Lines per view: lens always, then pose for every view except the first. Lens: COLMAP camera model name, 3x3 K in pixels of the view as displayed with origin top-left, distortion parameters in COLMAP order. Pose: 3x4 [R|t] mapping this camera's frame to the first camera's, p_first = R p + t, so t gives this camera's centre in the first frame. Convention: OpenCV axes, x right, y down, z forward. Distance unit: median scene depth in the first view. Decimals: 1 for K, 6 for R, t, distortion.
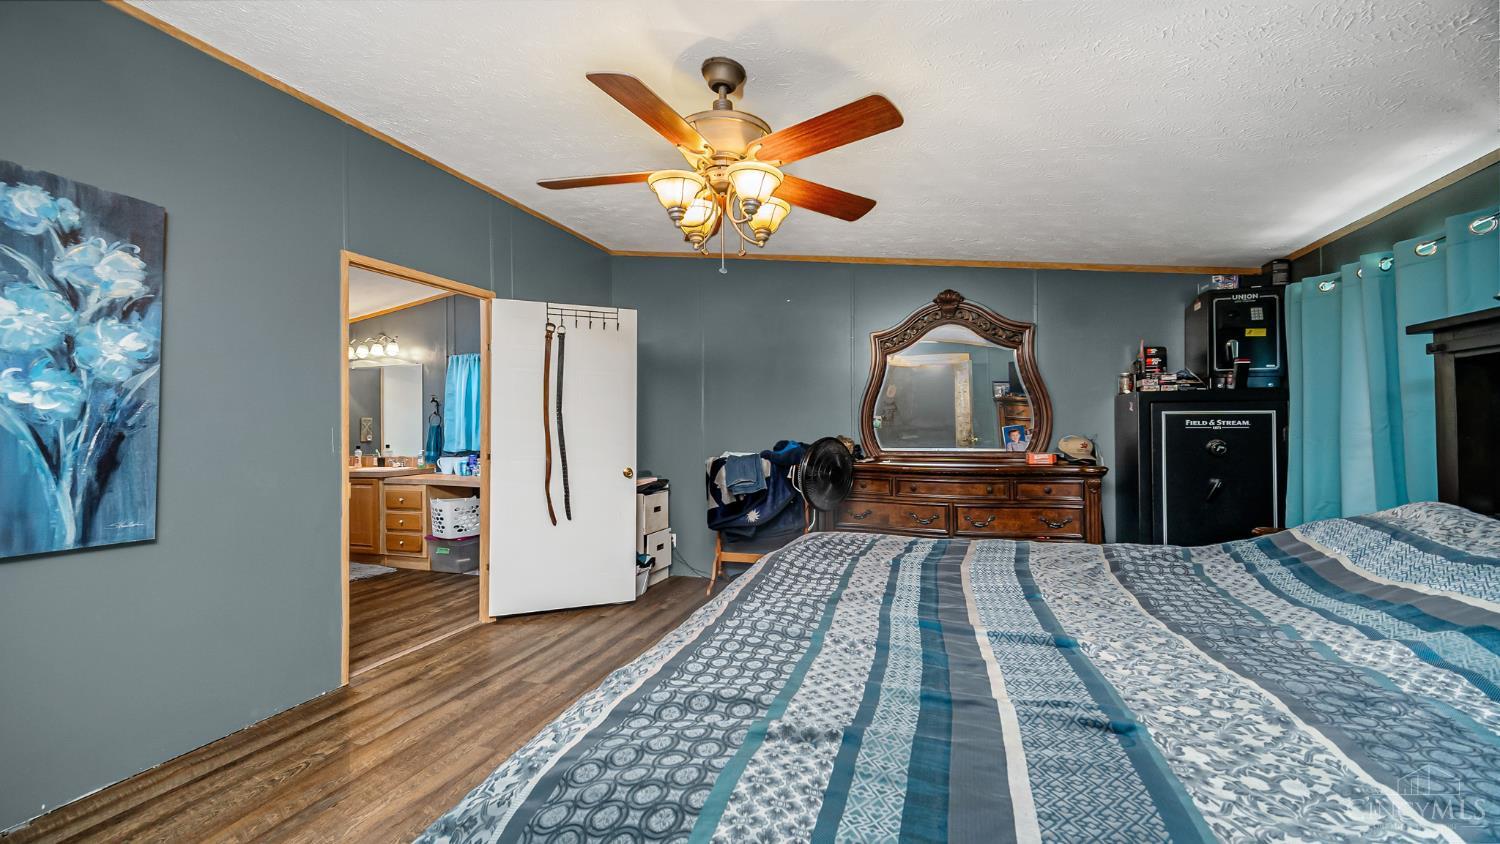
lens RADIAL K [[594.2, 0, 744.6], [0, 594.2, 419.6], [0, 0, 1]] dist [0.008973, -0.000029]
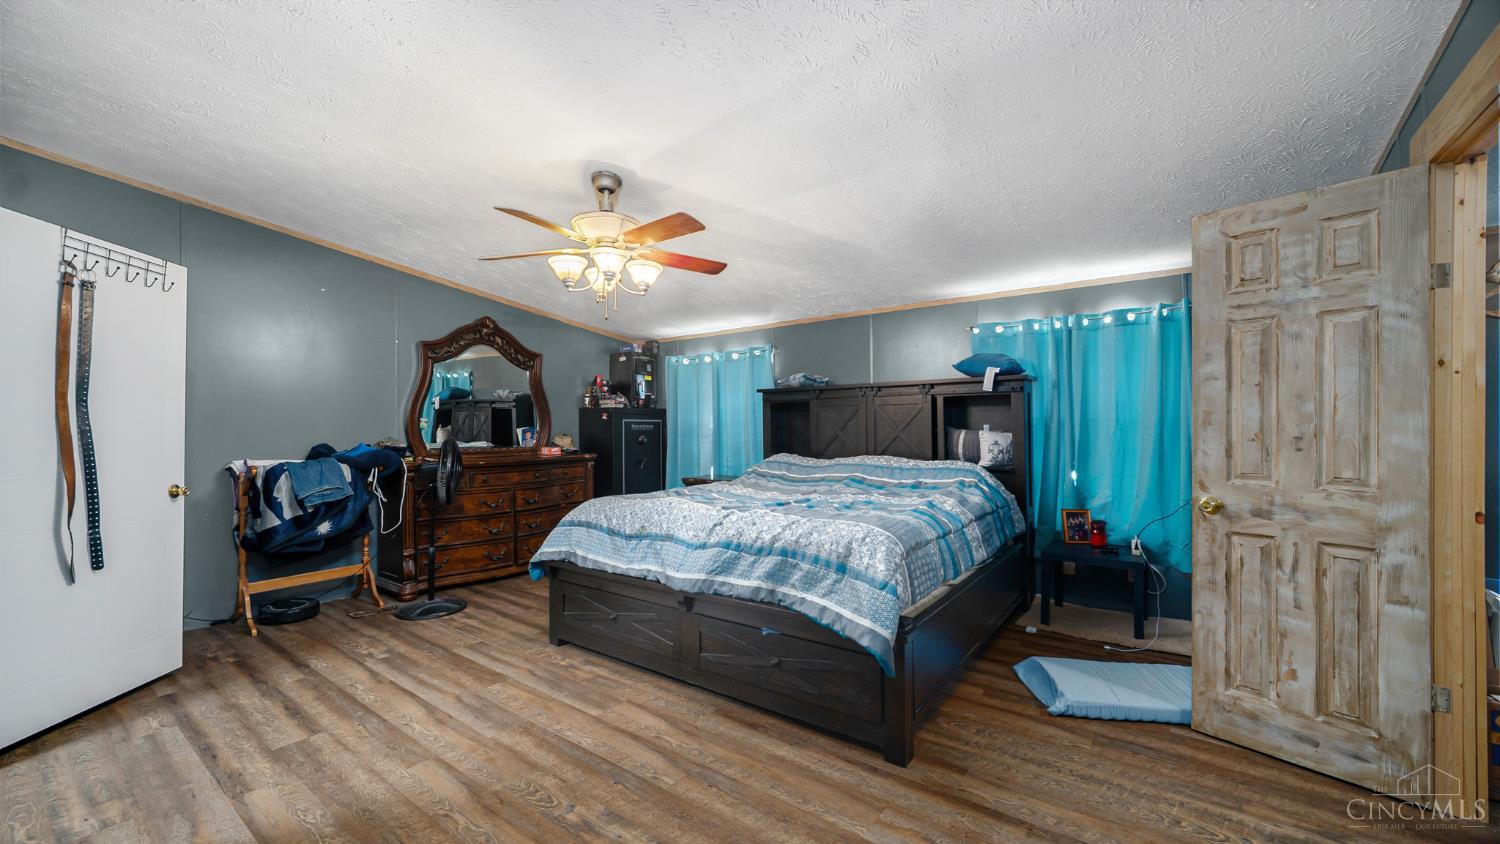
lens RADIAL K [[585.9, 0, 750.0], [0, 585.9, 422.0], [0, 0, 1]] dist [0.000115, 0.000017]
pose [[0.300808, 0.012490, 0.953603, -0.753935], [-0.006885, 0.999917, -0.010925, 0.009177], [-0.953660, -0.003280, 0.300869, 0.141013]]
